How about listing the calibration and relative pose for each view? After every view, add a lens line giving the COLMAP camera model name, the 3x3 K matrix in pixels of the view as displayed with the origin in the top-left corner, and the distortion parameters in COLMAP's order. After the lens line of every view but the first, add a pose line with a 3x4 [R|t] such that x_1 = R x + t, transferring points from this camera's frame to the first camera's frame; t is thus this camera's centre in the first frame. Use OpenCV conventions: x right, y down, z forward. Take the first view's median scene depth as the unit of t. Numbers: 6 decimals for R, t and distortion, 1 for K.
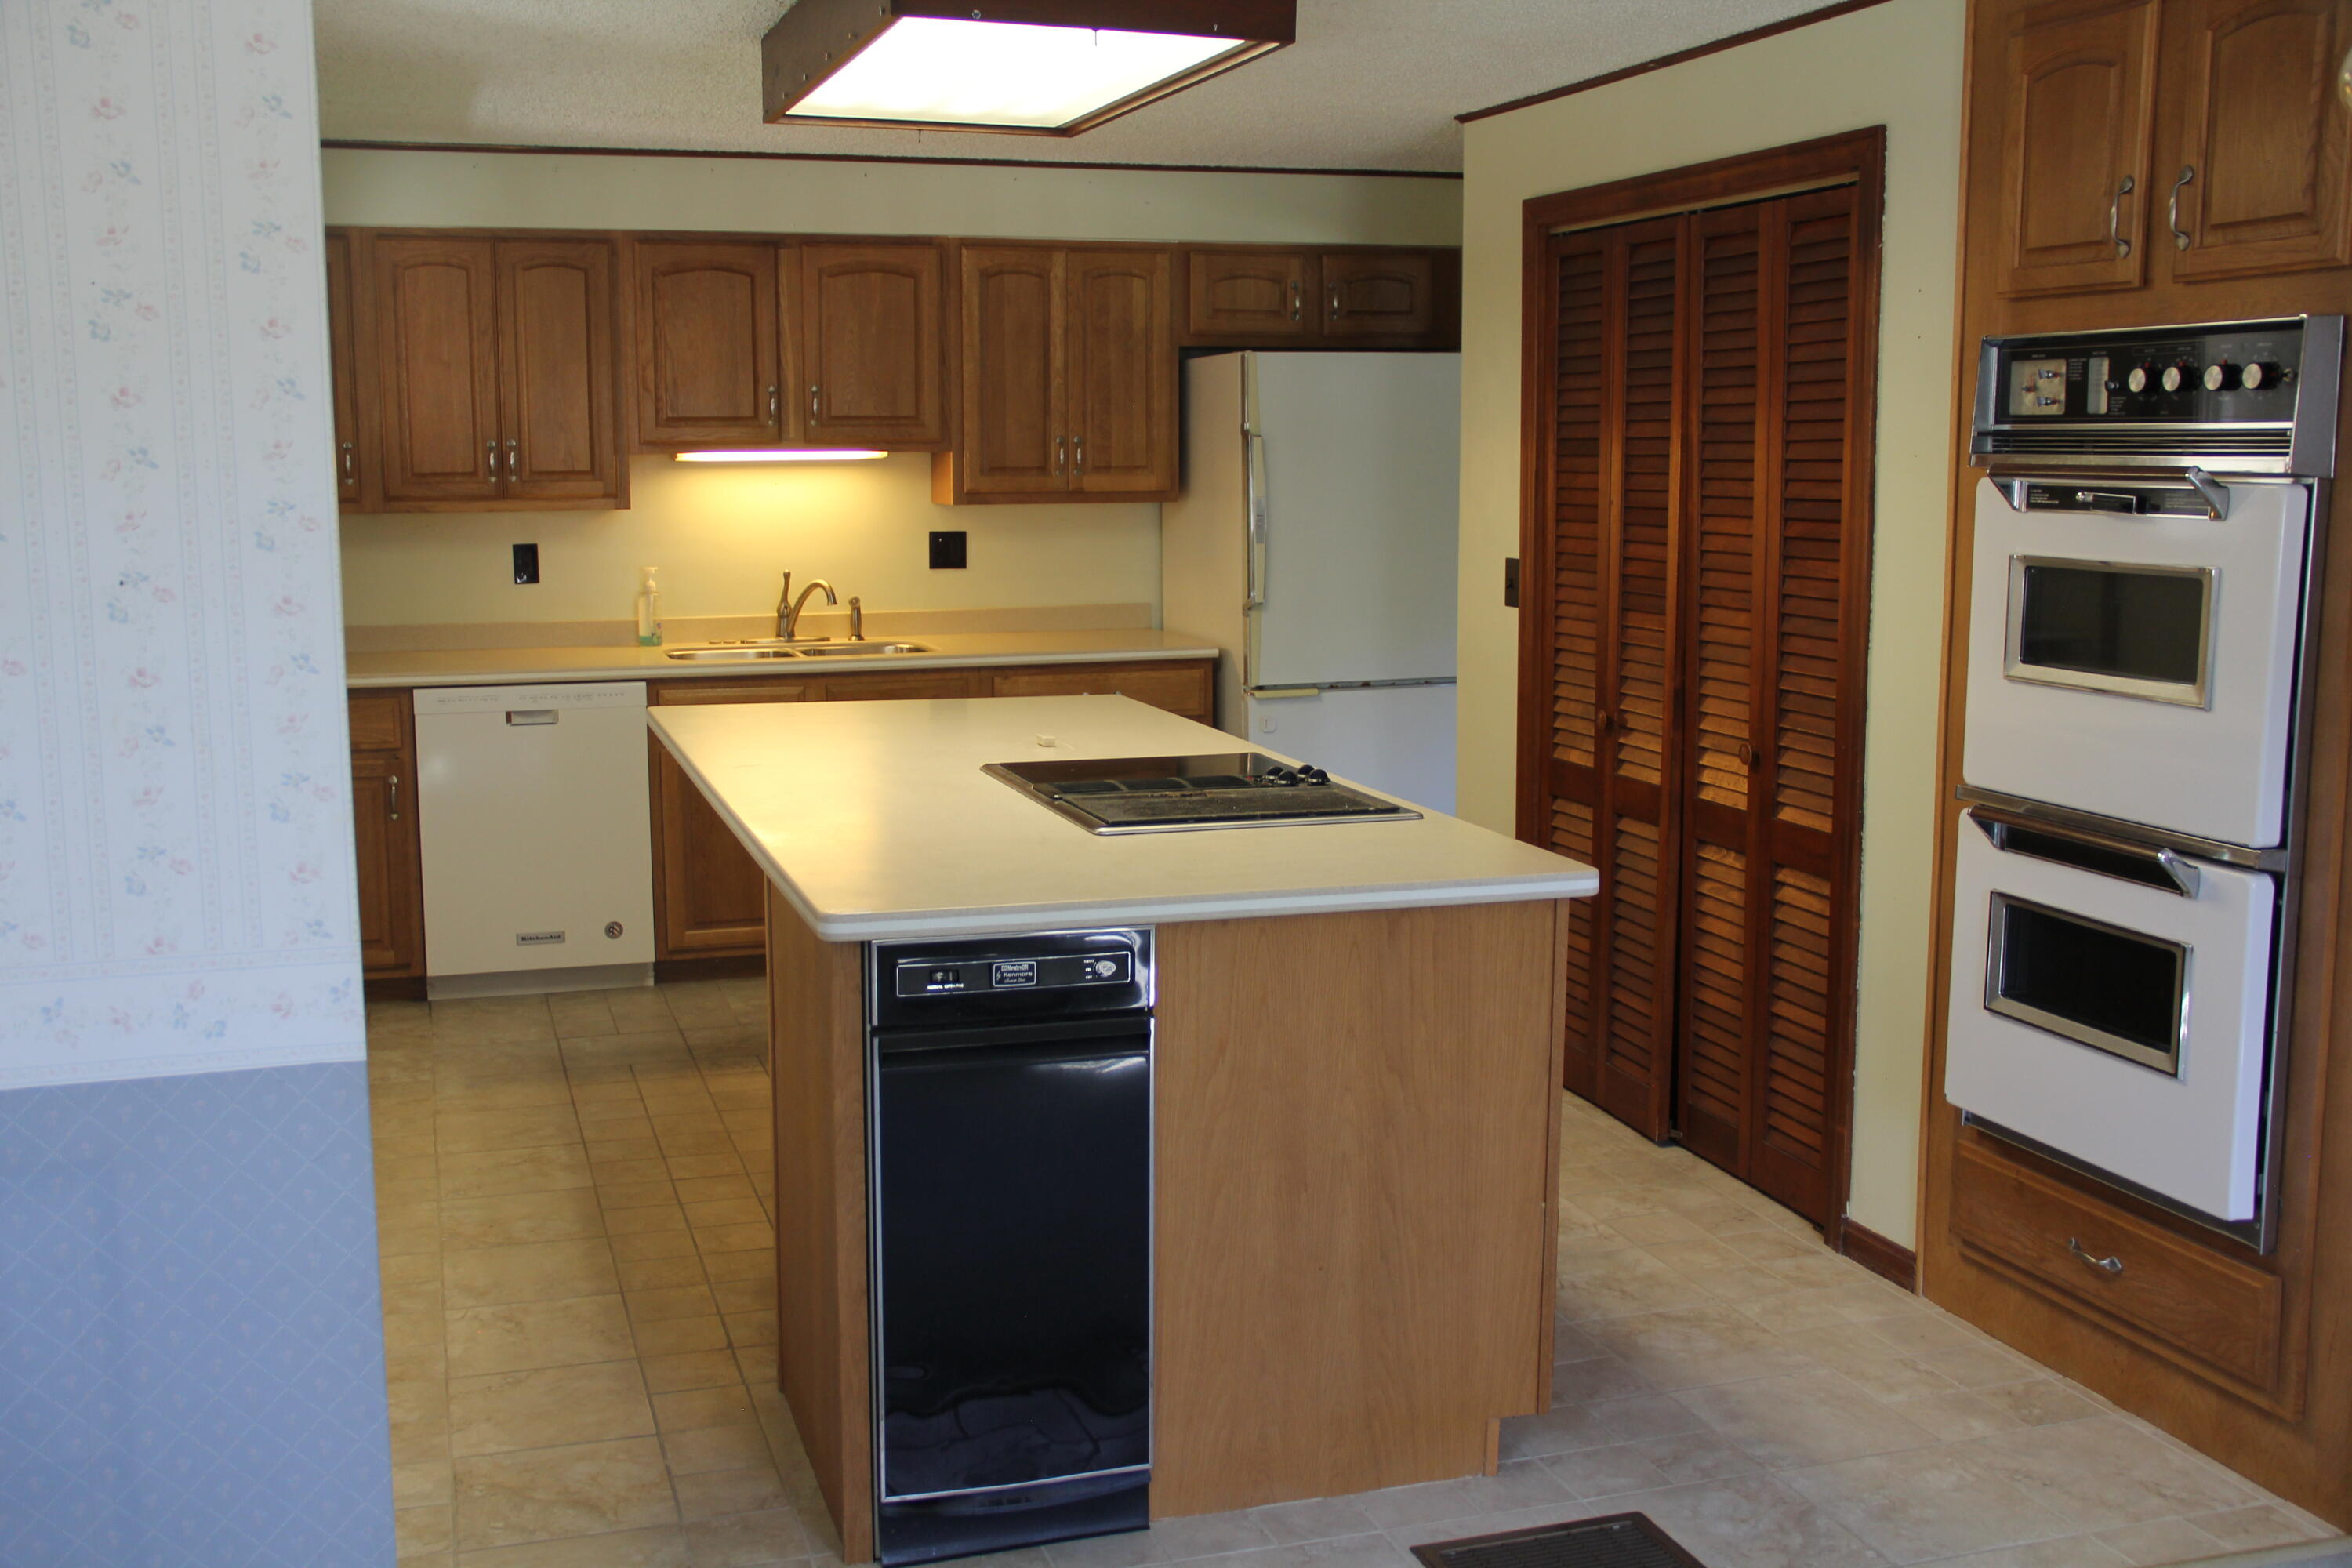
lens RADIAL K [[2328.6, 0, 1178.2], [0, 2328.6, 781.2], [0, 0, 1]] dist [-0.075871, 0.000000]
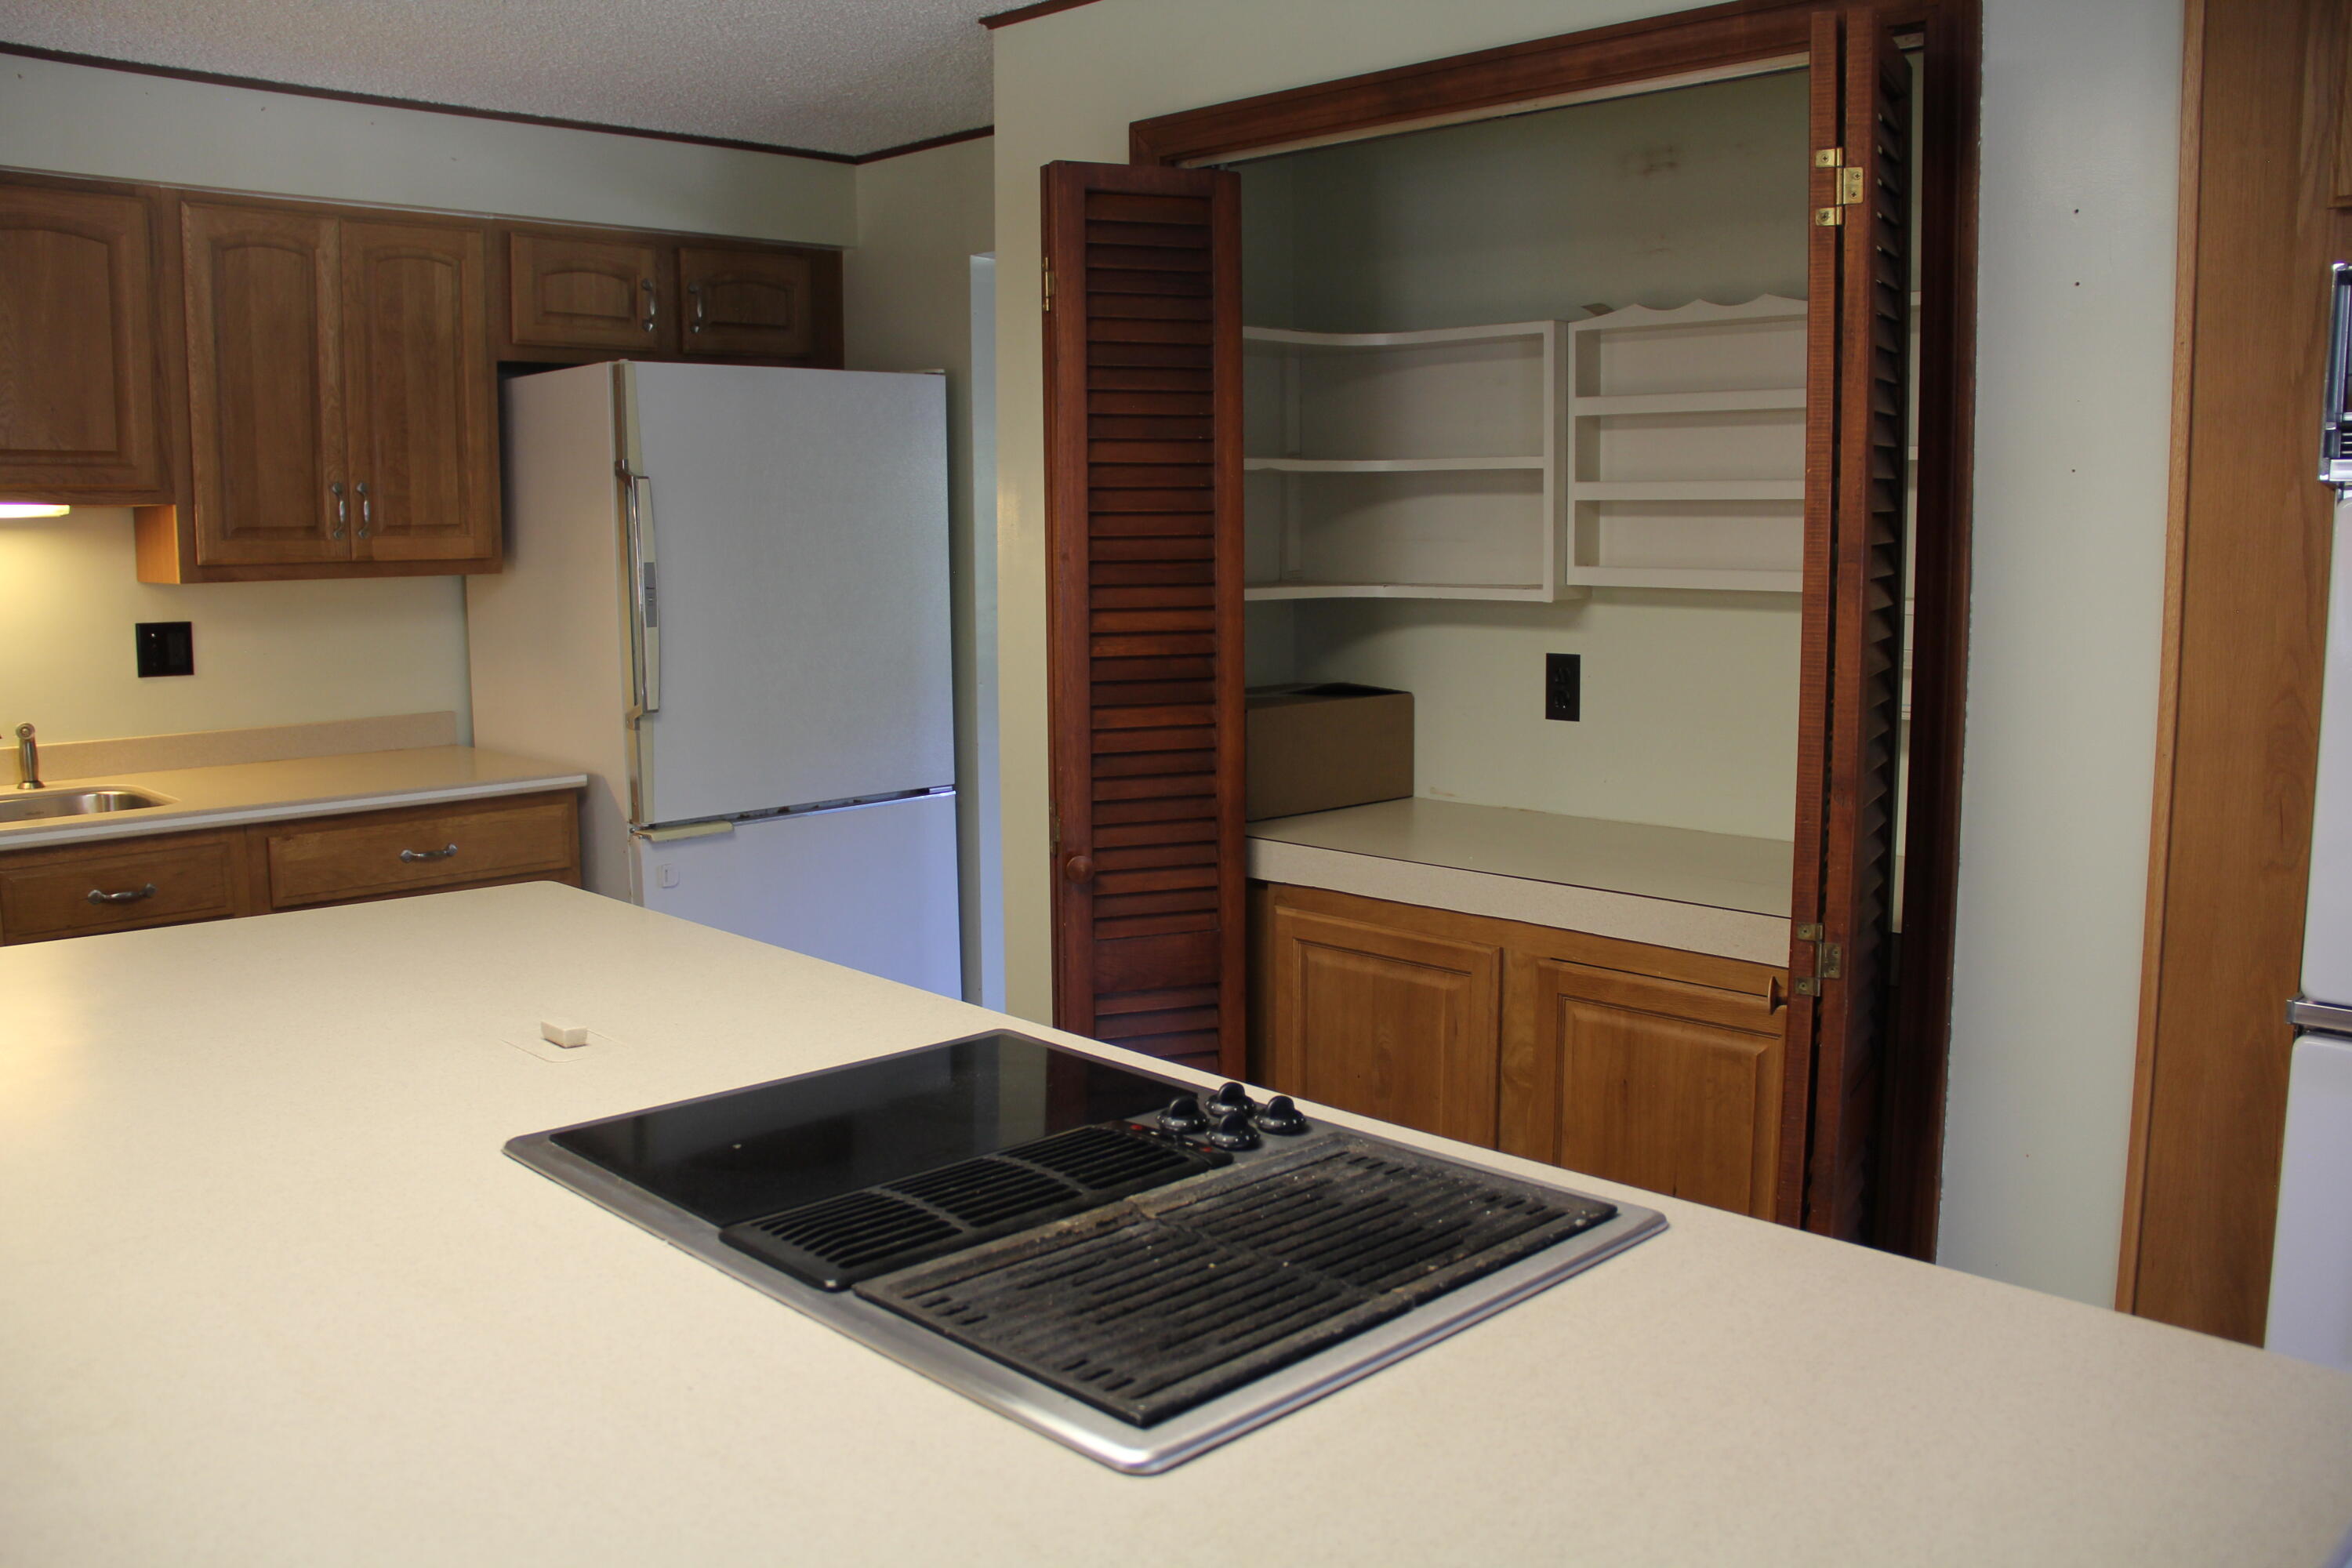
lens RADIAL K [[1962.0, 0, 1173.8], [0, 1962.0, 788.3], [0, 0, 1]] dist [-0.136807, 0.067967]
pose [[0.900662, -0.056425, 0.430842, -0.076859], [0.061618, 0.998098, 0.001903, -0.042093], [-0.430130, 0.024833, 0.902426, 0.375192]]
